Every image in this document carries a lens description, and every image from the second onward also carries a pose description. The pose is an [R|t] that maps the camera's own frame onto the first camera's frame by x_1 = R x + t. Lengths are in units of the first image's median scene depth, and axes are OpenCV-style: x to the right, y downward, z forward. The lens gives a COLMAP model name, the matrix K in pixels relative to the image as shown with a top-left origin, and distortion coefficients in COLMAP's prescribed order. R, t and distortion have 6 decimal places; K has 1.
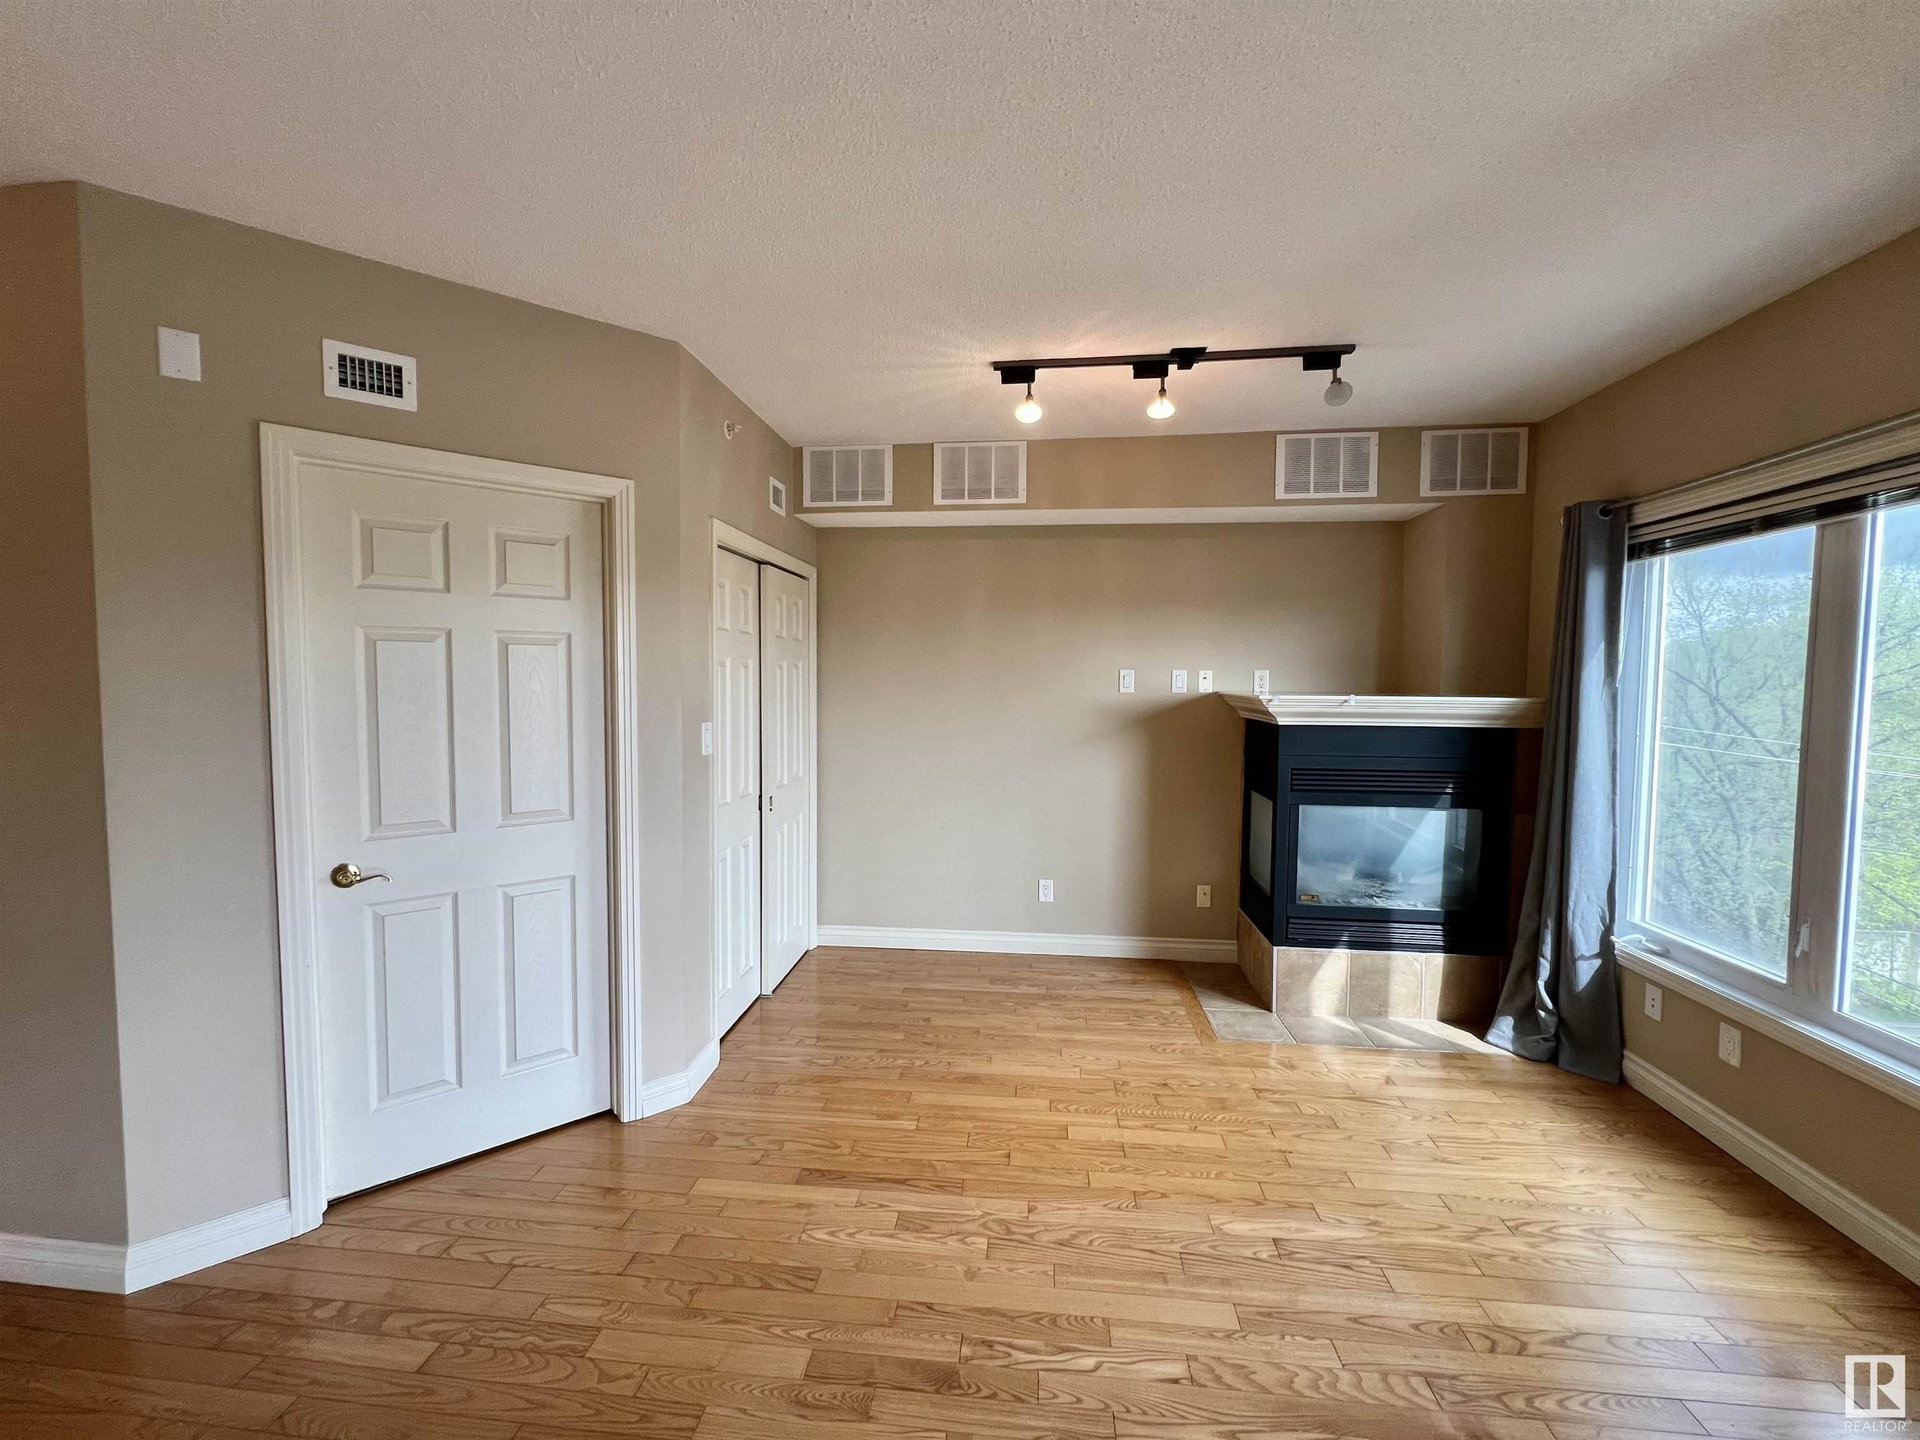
lens RADIAL K [[767.5, 0, 957.4], [0, 767.5, 714.6], [0, 0, 1]] dist [-0.002501, 0.001024]
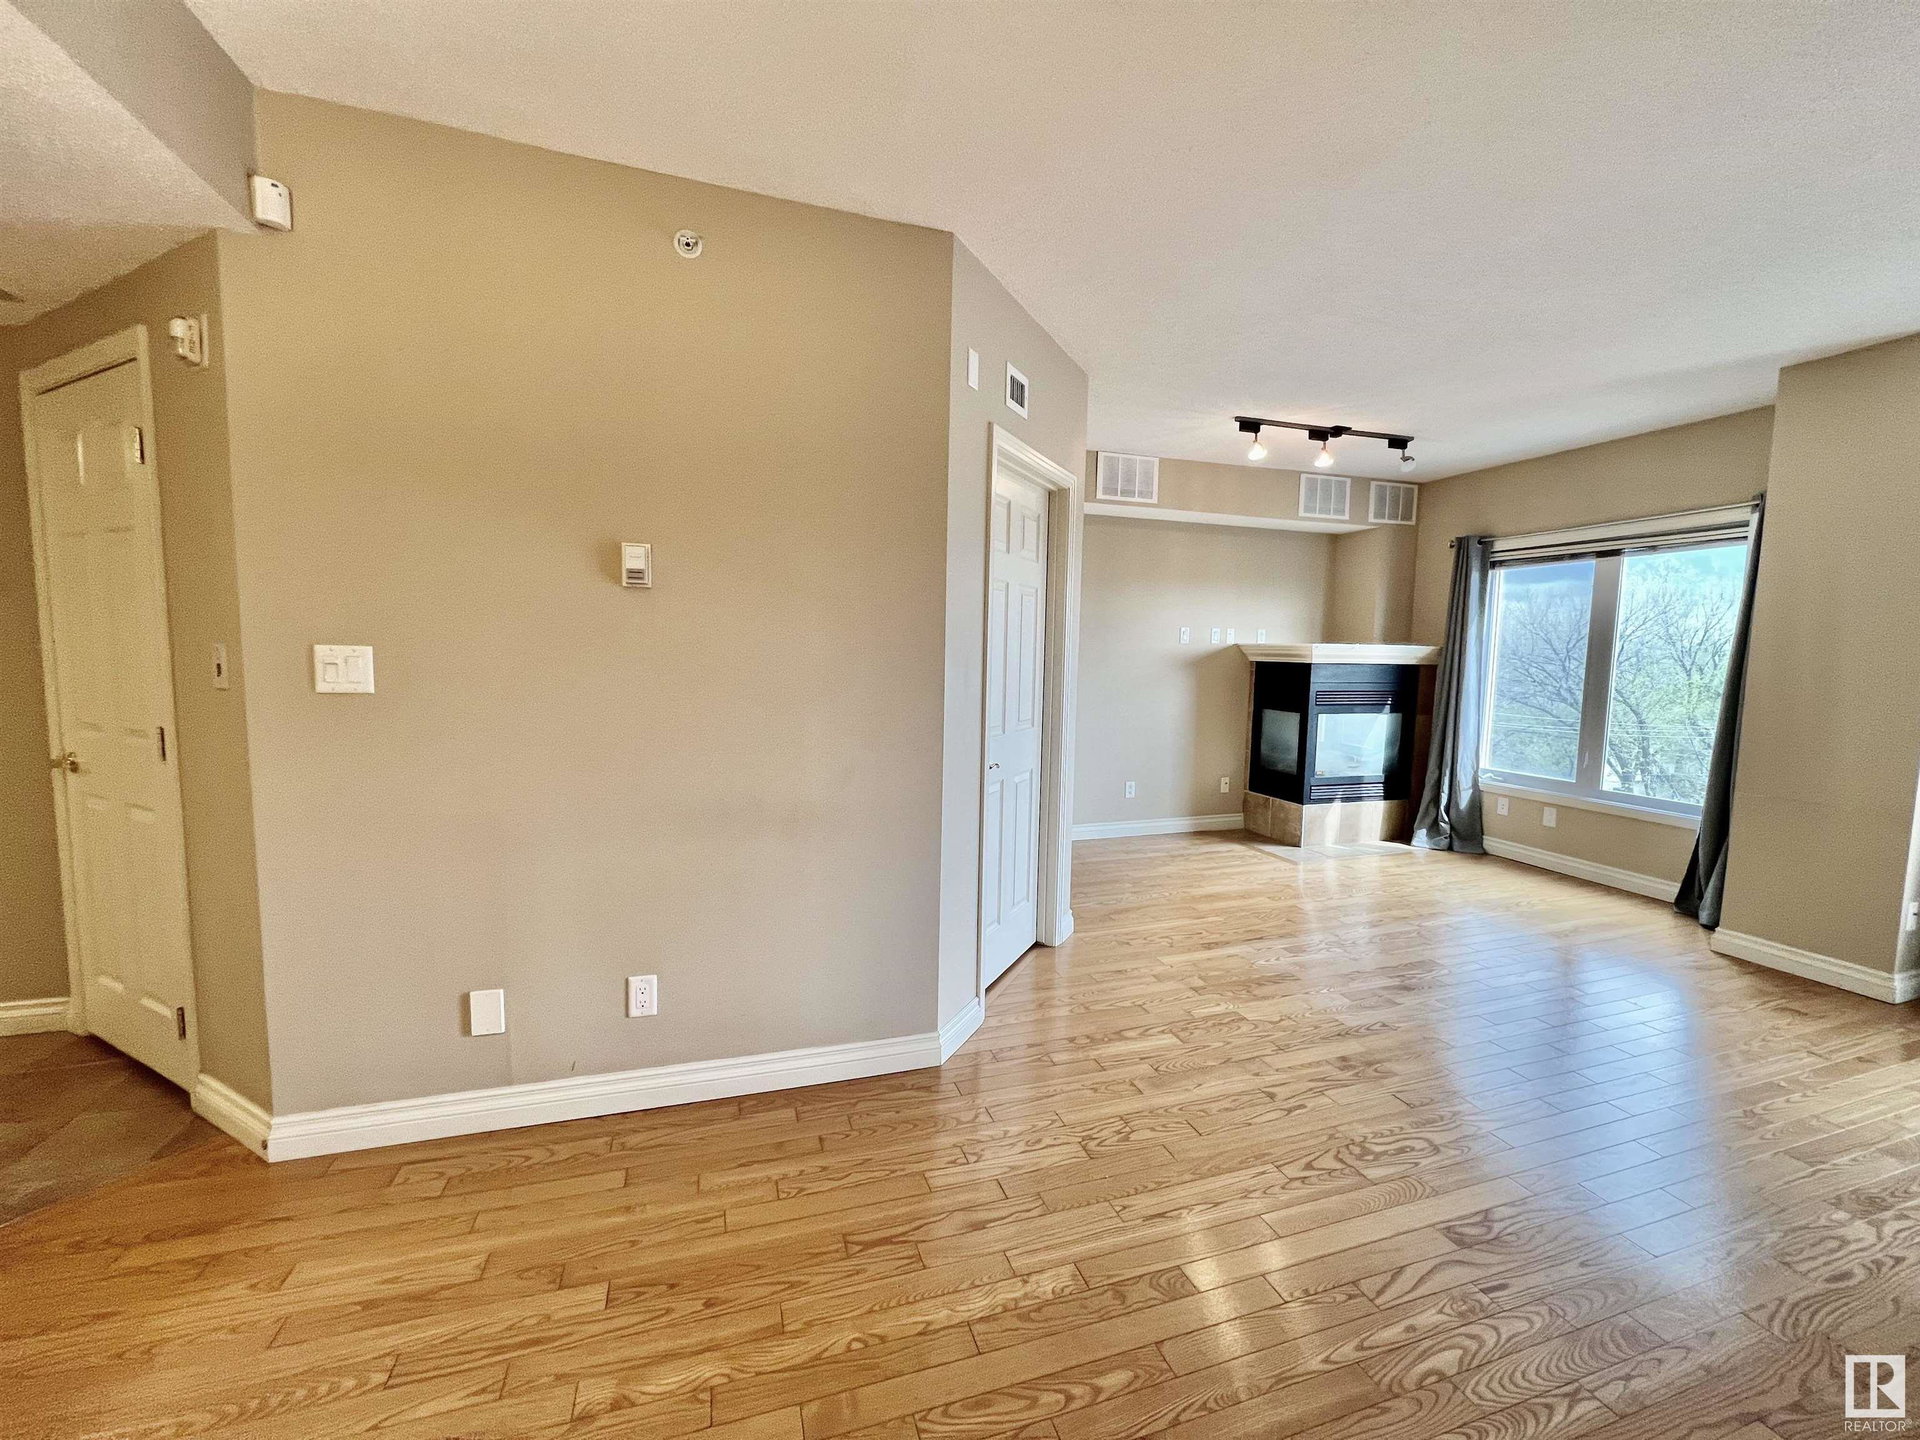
lens RADIAL K [[766.2, 0, 958.1], [0, 766.2, 715.8], [0, 0, 1]] dist [-0.001588, 0.000285]
pose [[0.910619, -0.028776, 0.412244, -1.114311], [0.010346, 0.998847, 0.046870, 0.049688], [-0.413118, -0.038416, 0.909867, -0.159848]]
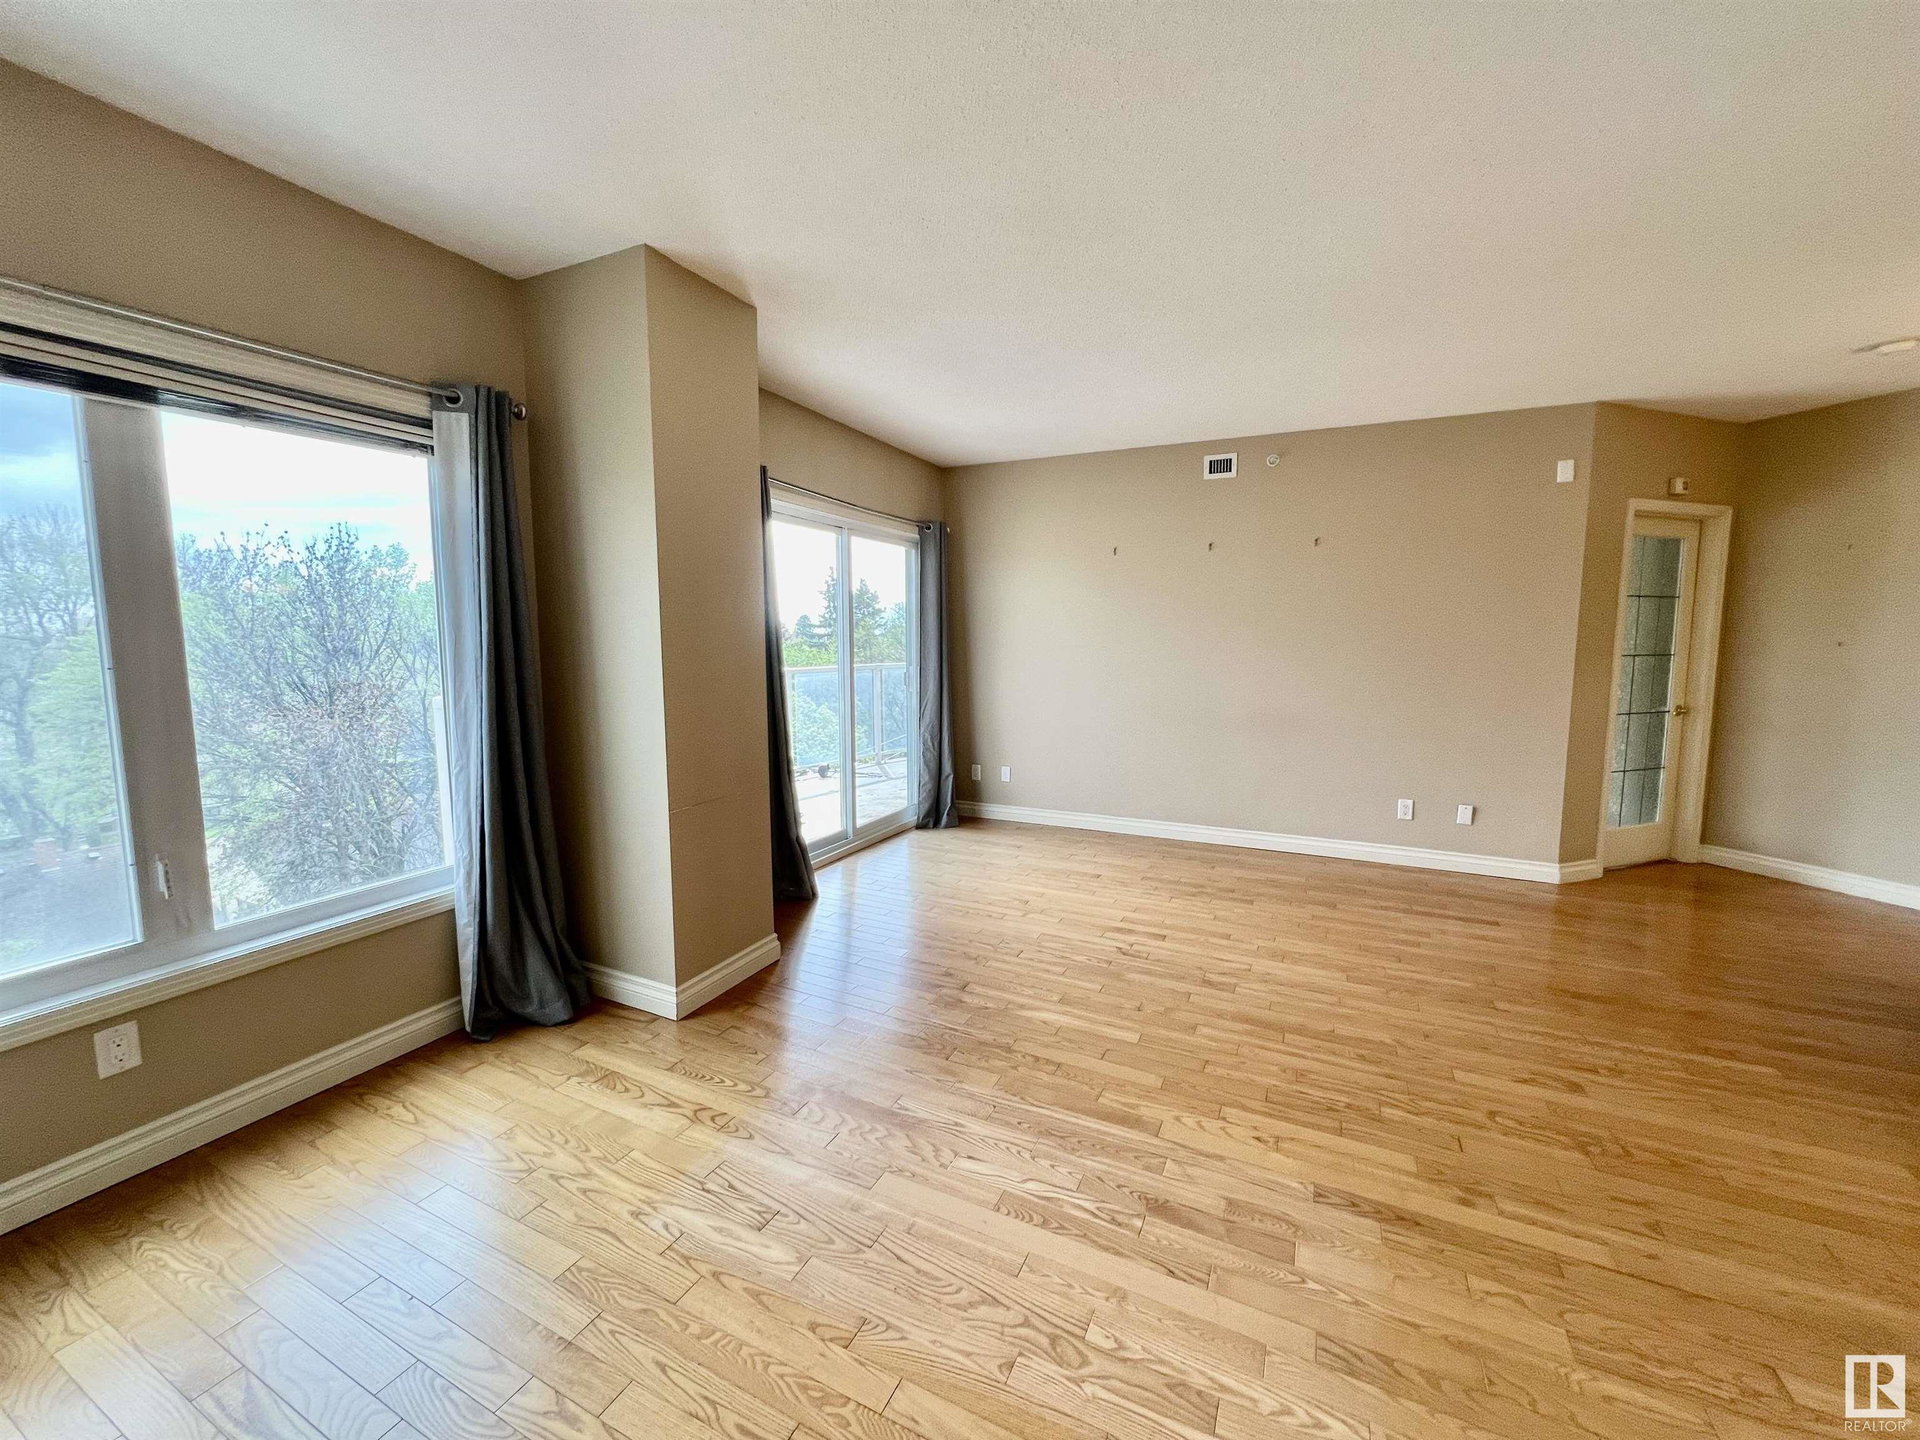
lens RADIAL K [[767.0, 0, 959.0], [0, 767.0, 712.5], [0, 0, 1]] dist [0.001946, 0.000763]
pose [[-0.941302, -0.043068, 0.334808, -0.052567], [0.009040, 0.988256, 0.152540, -0.022990], [-0.337445, 0.146613, -0.929858, 1.263329]]
